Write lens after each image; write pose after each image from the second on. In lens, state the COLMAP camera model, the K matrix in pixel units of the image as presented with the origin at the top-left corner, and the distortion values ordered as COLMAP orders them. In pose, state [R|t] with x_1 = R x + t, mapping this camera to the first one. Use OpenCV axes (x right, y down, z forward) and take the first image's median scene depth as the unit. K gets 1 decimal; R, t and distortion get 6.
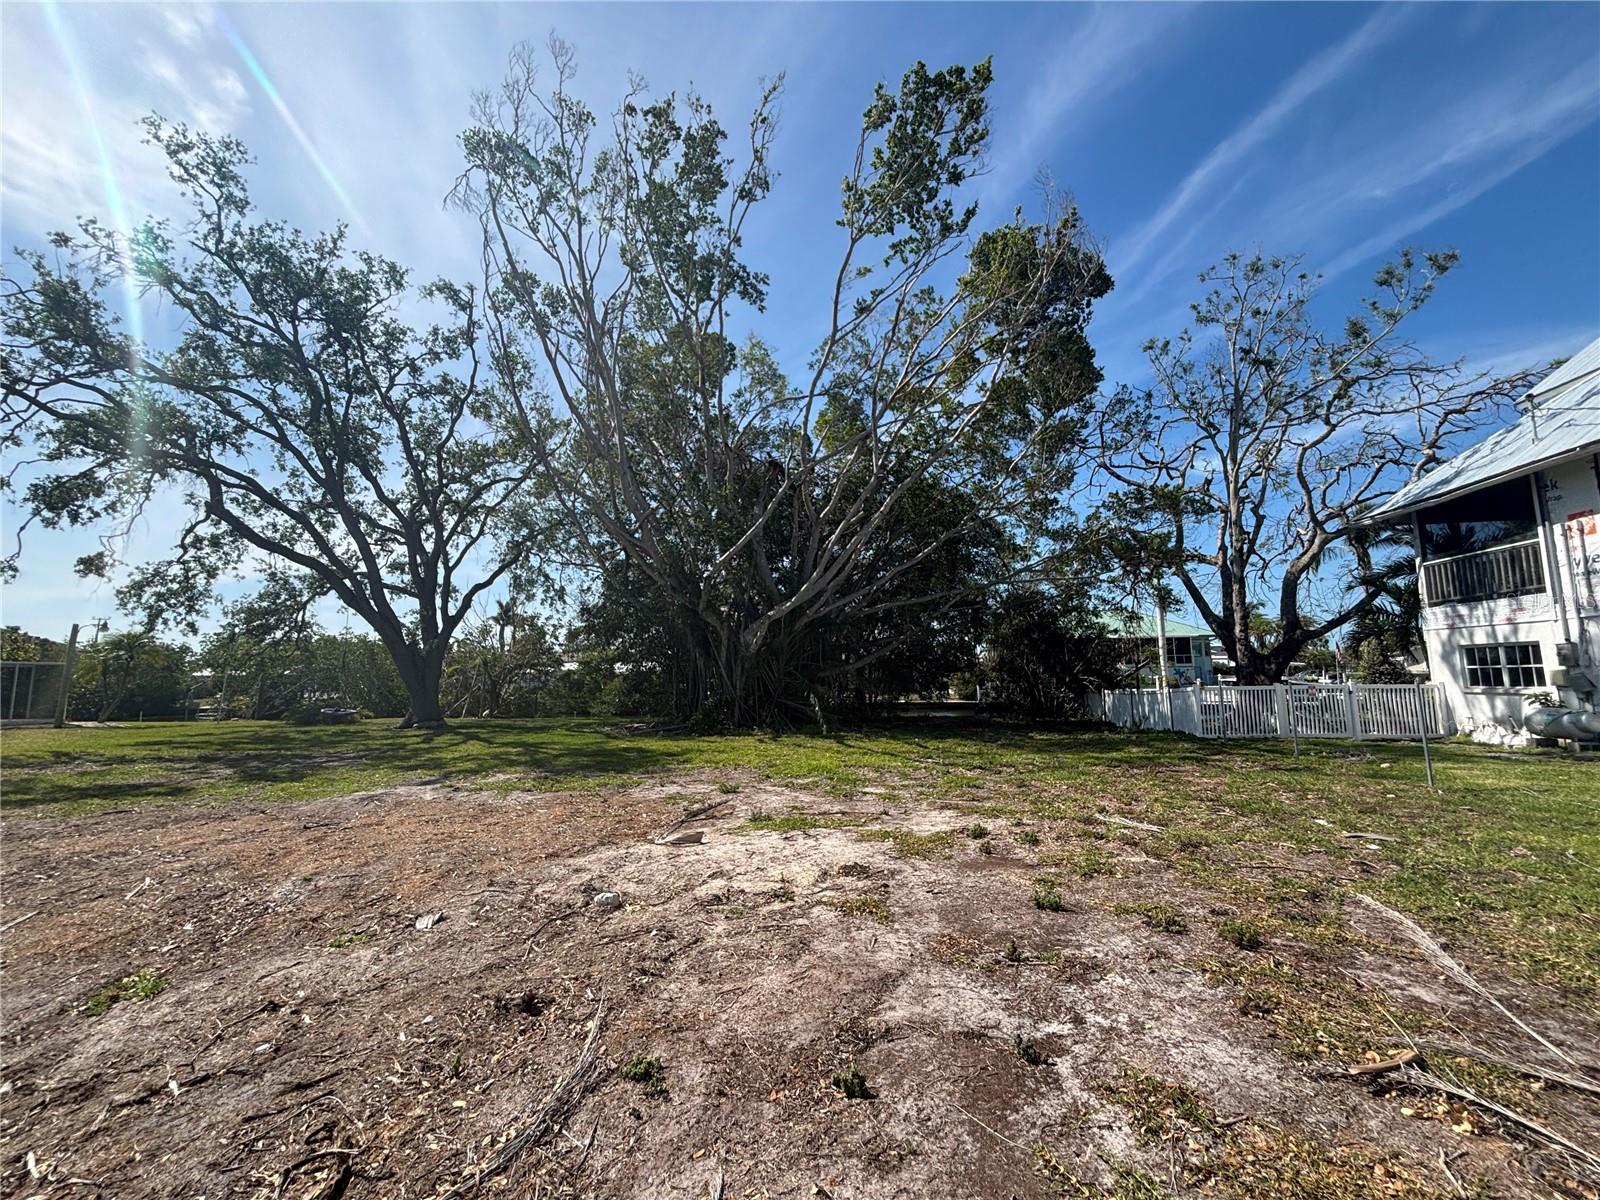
lens RADIAL K [[640.5, 0, 803.3], [0, 640.5, 595.3], [0, 0, 1]] dist [-0.001160, -0.000584]
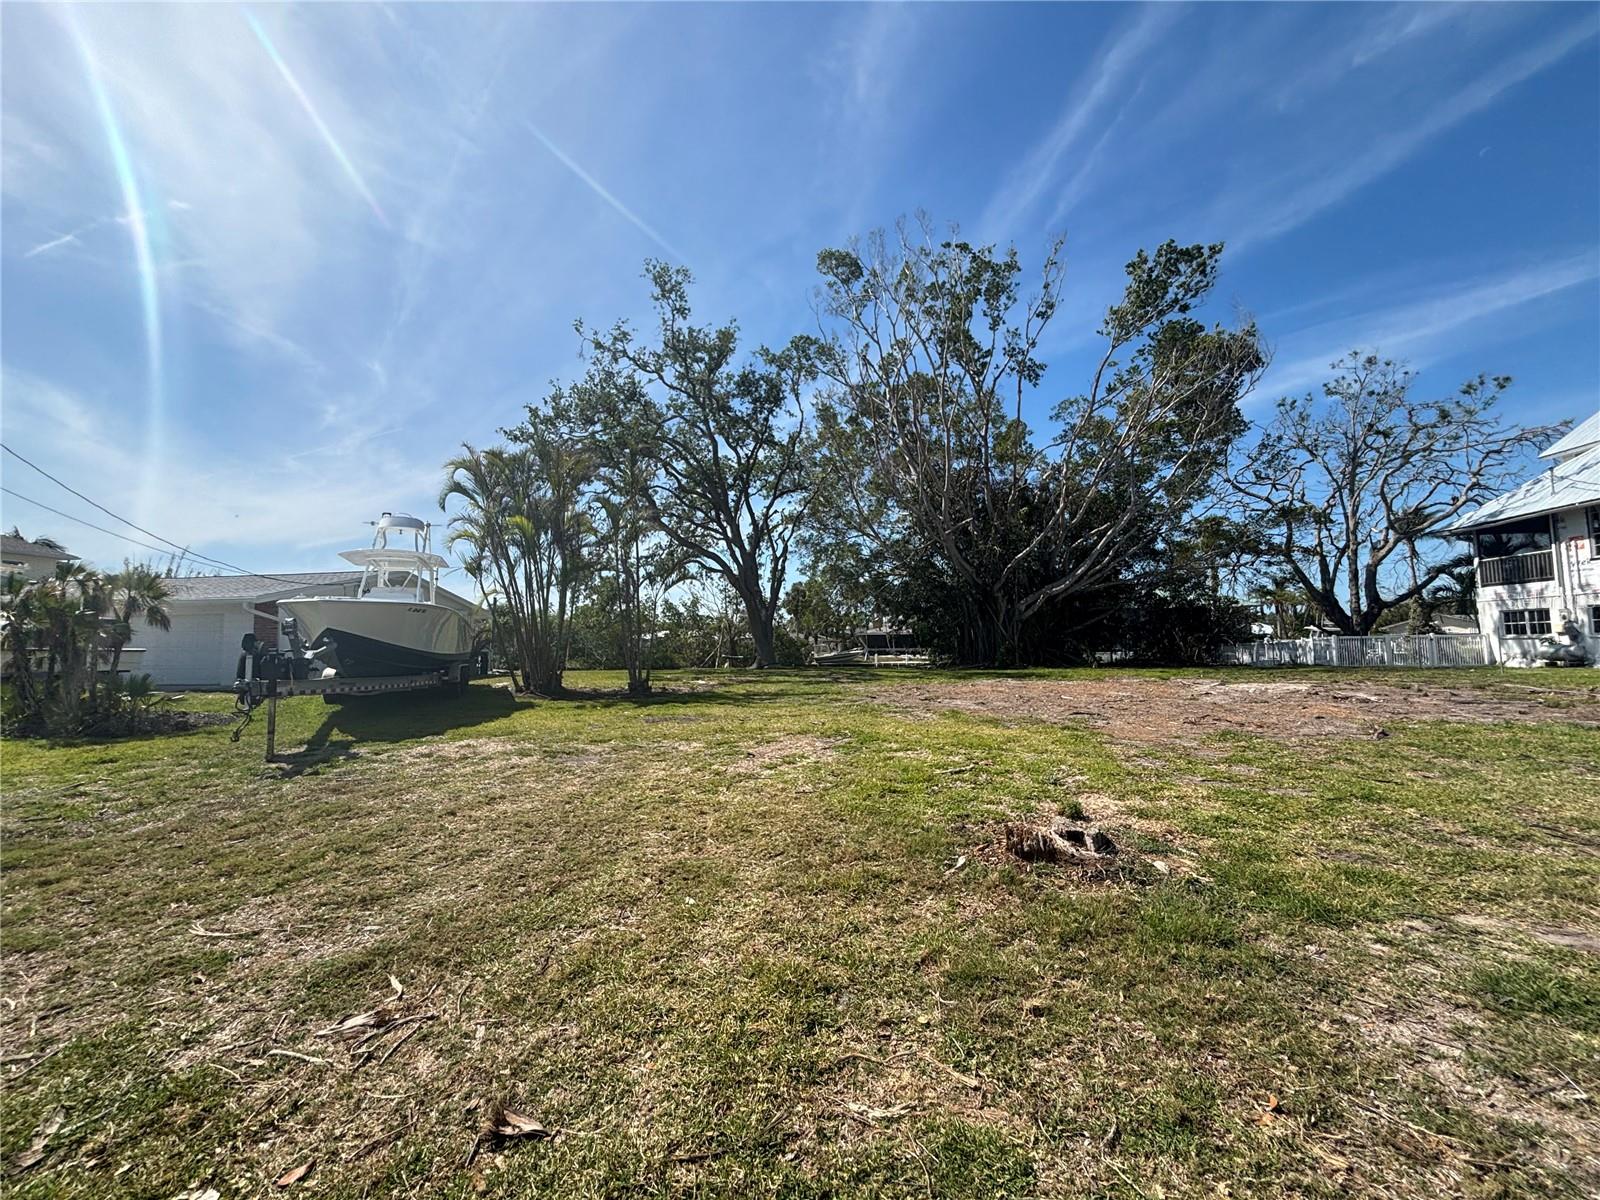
lens RADIAL K [[640.5, 0, 802.2], [0, 640.5, 591.5], [0, 0, 1]] dist [-0.001160, -0.000584]
pose [[0.999964, -0.000994, 0.008427, -0.834693], [0.000638, 0.999109, 0.042197, -0.044398], [-0.008461, -0.042190, 0.999074, -0.669439]]
